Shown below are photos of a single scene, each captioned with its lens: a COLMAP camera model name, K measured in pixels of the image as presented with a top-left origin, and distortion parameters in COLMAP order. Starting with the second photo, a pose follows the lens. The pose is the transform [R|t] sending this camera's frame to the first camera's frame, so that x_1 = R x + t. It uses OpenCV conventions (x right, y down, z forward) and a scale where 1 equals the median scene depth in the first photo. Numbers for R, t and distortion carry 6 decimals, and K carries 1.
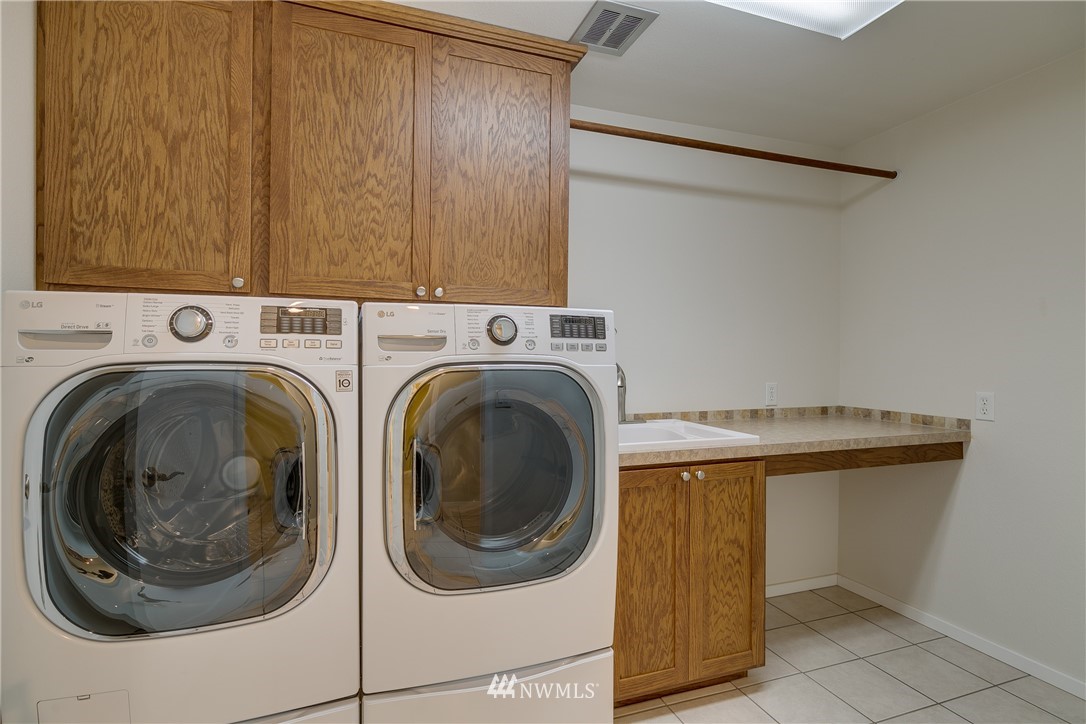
lens RADIAL K [[529.9, 0, 545.2], [0, 529.9, 359.2], [0, 0, 1]] dist [-0.002801, -0.000919]
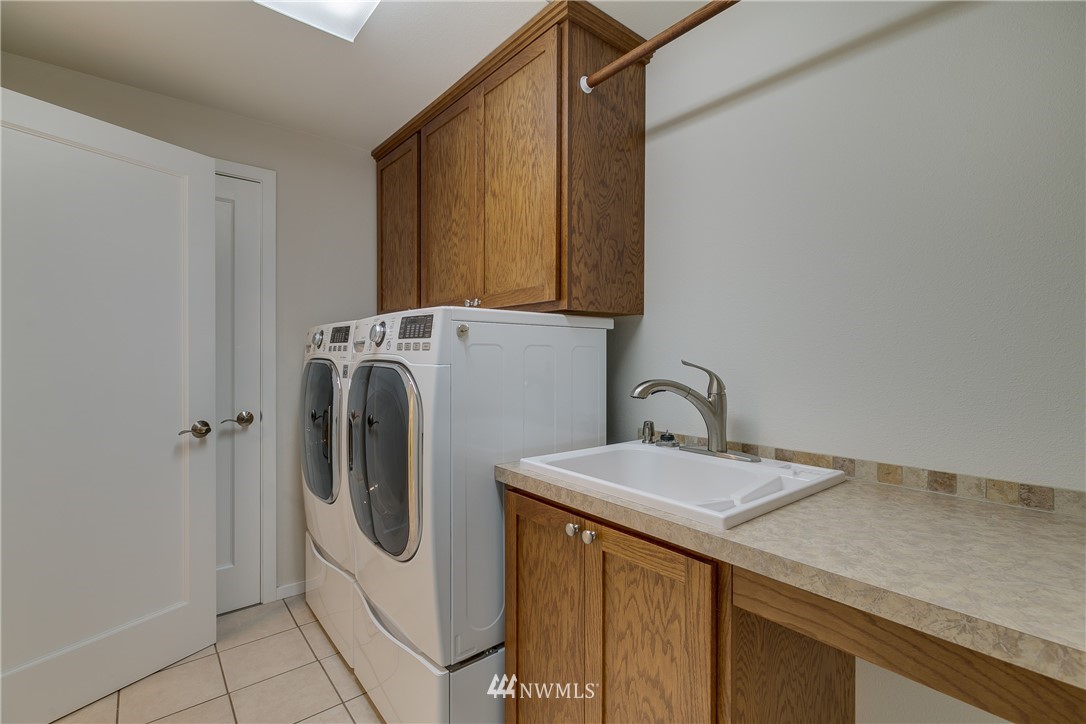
lens RADIAL K [[482.9, 0, 545.5], [0, 482.9, 360.8], [0, 0, 1]] dist [-0.000126, 0.001358]
pose [[0.349273, 0.006537, -0.936998, 0.830645], [-0.008693, 0.999955, 0.003736, -0.000772], [0.936981, 0.006841, 0.349314, 0.738257]]
